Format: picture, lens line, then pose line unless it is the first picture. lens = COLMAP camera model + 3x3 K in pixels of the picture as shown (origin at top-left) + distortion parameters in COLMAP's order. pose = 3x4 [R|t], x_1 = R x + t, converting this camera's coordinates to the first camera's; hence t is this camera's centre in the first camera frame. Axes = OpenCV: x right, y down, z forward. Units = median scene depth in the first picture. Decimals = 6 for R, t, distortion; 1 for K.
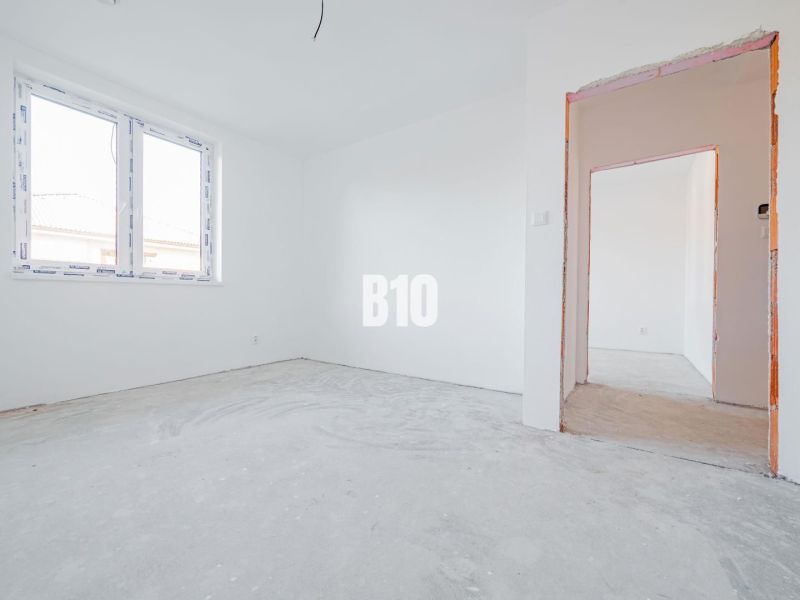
lens RADIAL K [[337.3, 0, 397.3], [0, 337.3, 300.6], [0, 0, 1]] dist [0.003252, 0.000187]
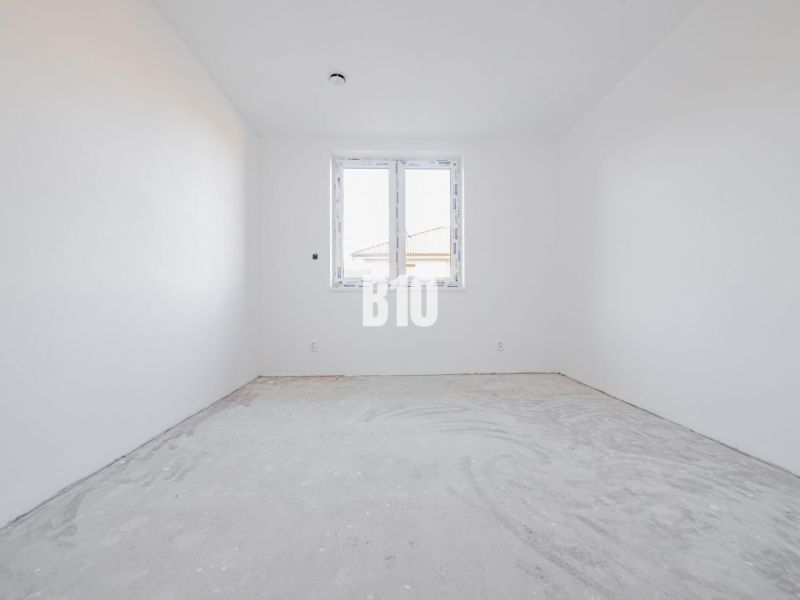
lens RADIAL K [[337.3, 0, 402.5], [0, 337.3, 299.9], [0, 0, 1]] dist [0.003252, 0.000187]
pose [[0.602235, -0.012319, -0.798224, 0.224381], [0.000209, 0.999883, -0.015273, 0.000195], [0.798319, 0.009031, 0.602167, 0.258805]]
